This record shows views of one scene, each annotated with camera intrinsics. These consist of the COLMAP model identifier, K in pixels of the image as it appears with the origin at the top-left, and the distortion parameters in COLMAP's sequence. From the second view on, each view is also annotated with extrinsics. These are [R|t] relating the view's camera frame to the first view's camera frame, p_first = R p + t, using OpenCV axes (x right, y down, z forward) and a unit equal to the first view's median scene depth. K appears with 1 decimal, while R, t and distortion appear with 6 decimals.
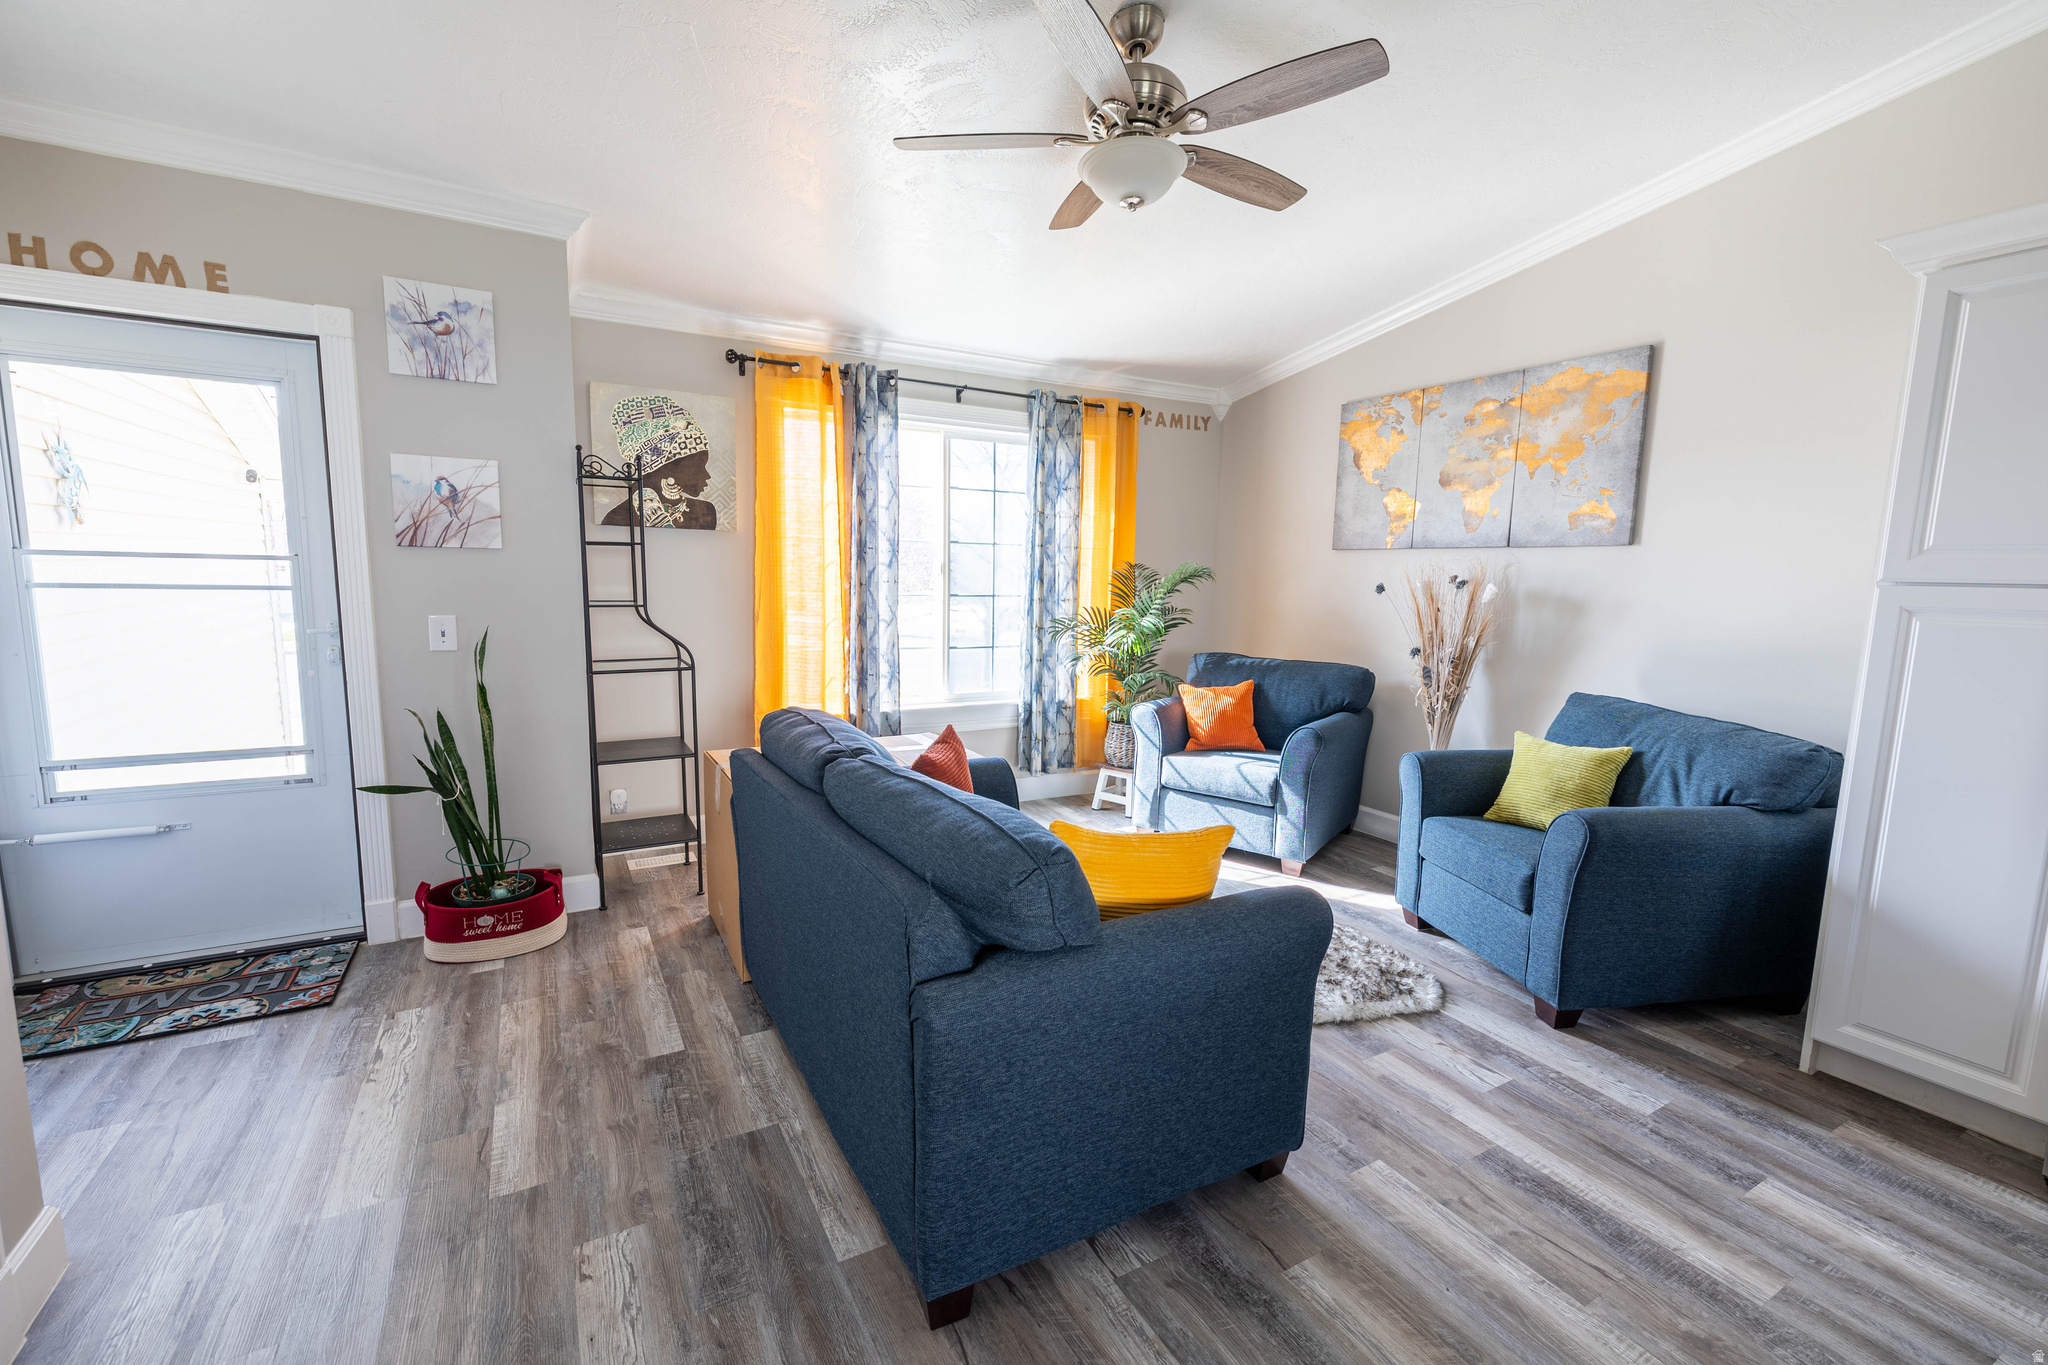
lens RADIAL K [[867.1, 0, 1024.6], [0, 867.1, 685.3], [0, 0, 1]] dist [-0.005034, 0.000633]
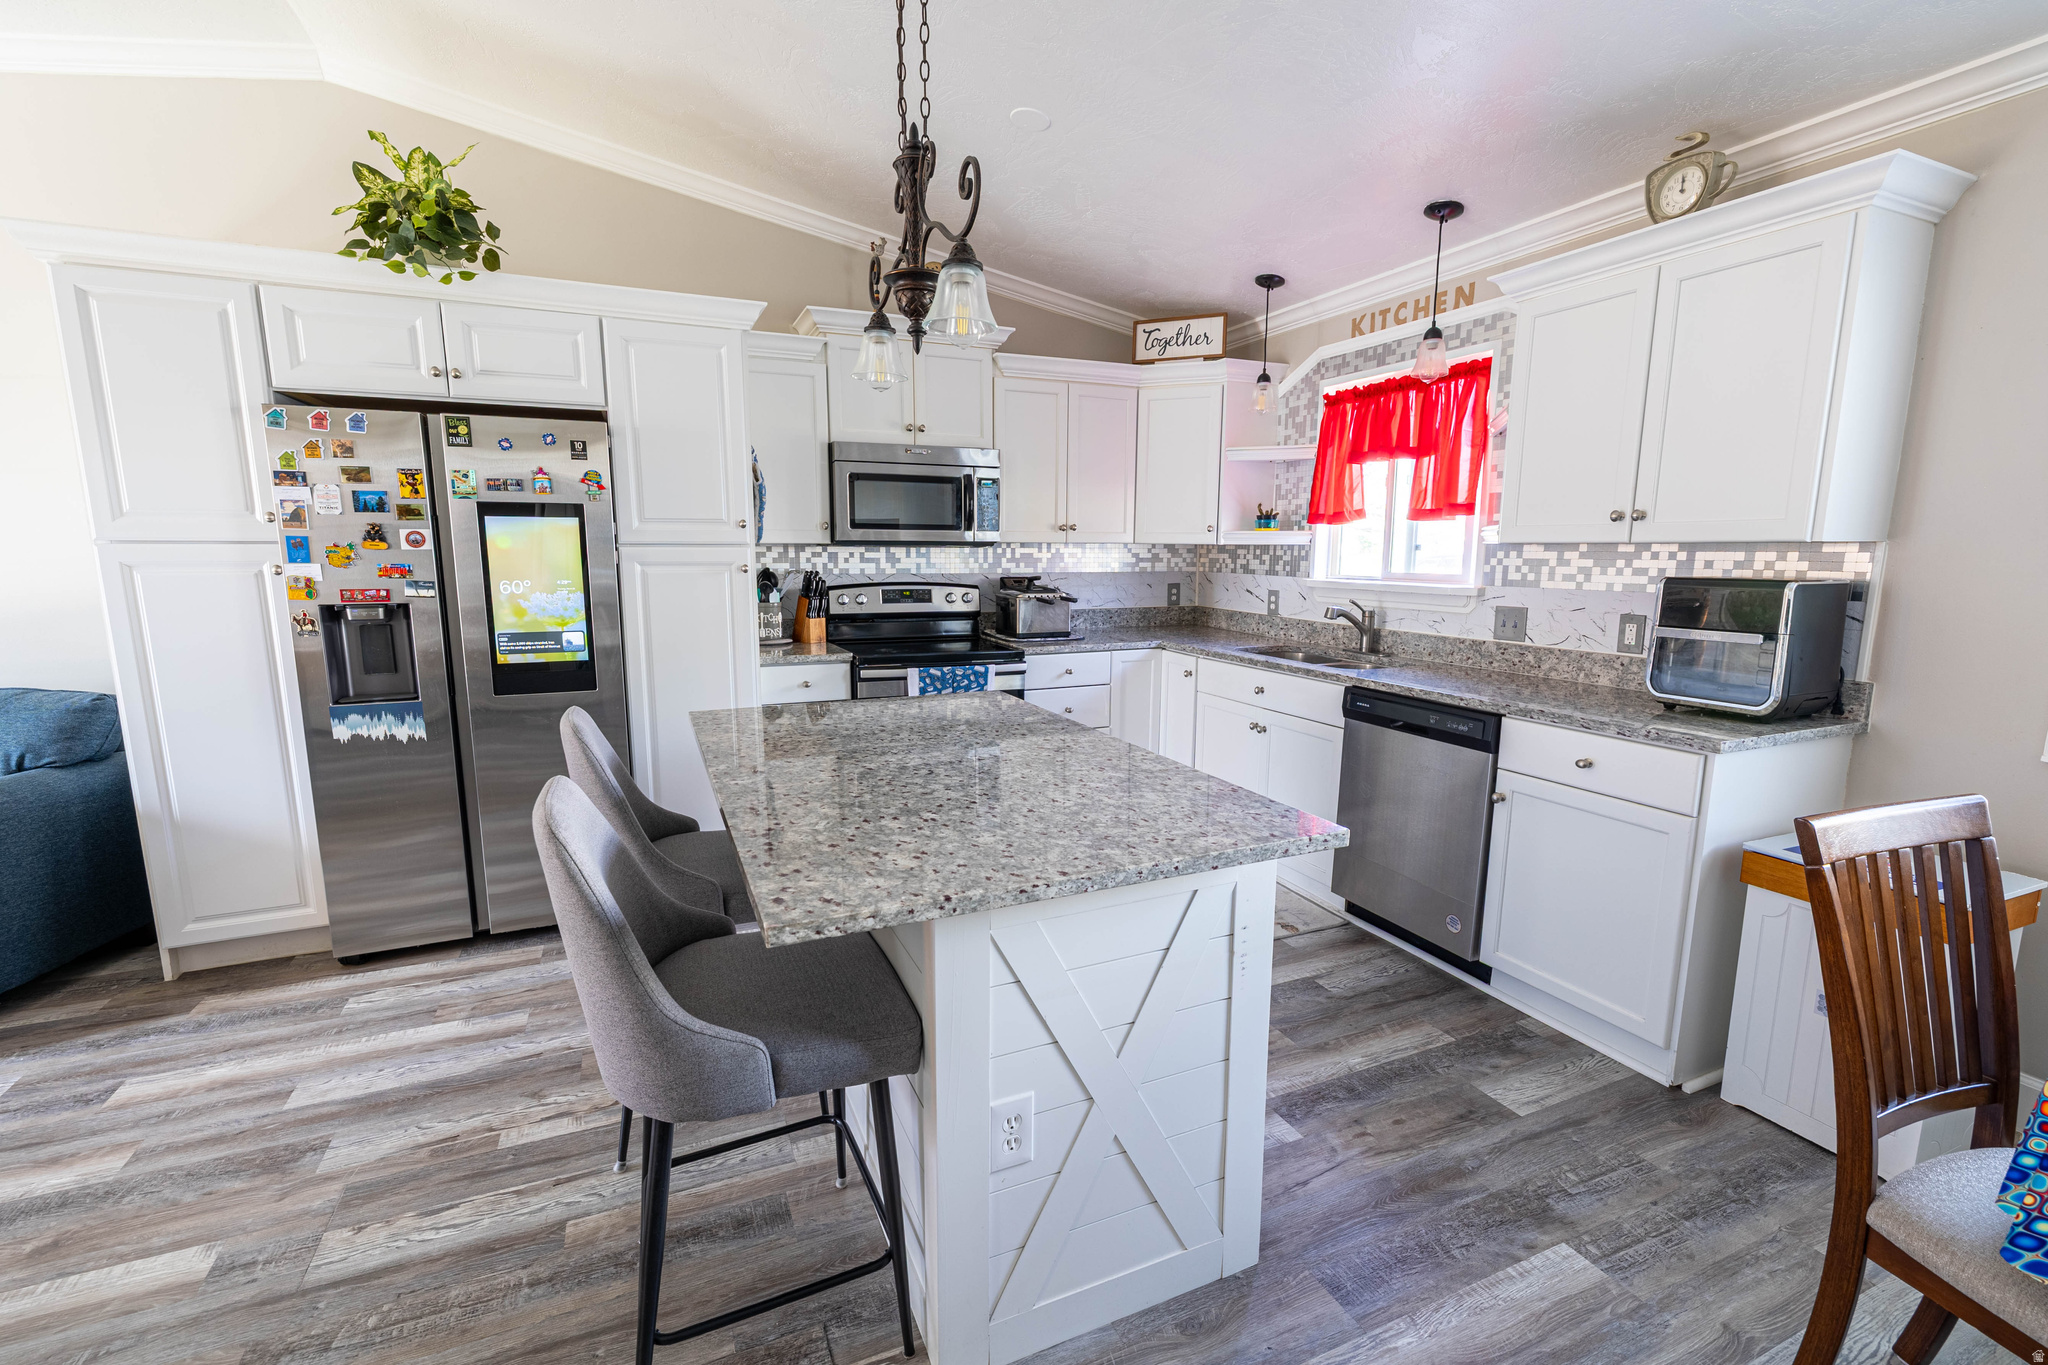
lens RADIAL K [[867.1, 0, 1023.9], [0, 867.1, 687.0], [0, 0, 1]] dist [-0.005034, 0.000633]
pose [[0.097074, -0.174570, 0.979848, -0.024689], [0.128283, 0.978480, 0.161617, 0.040149], [-0.986975, 0.110009, 0.117379, -0.303319]]
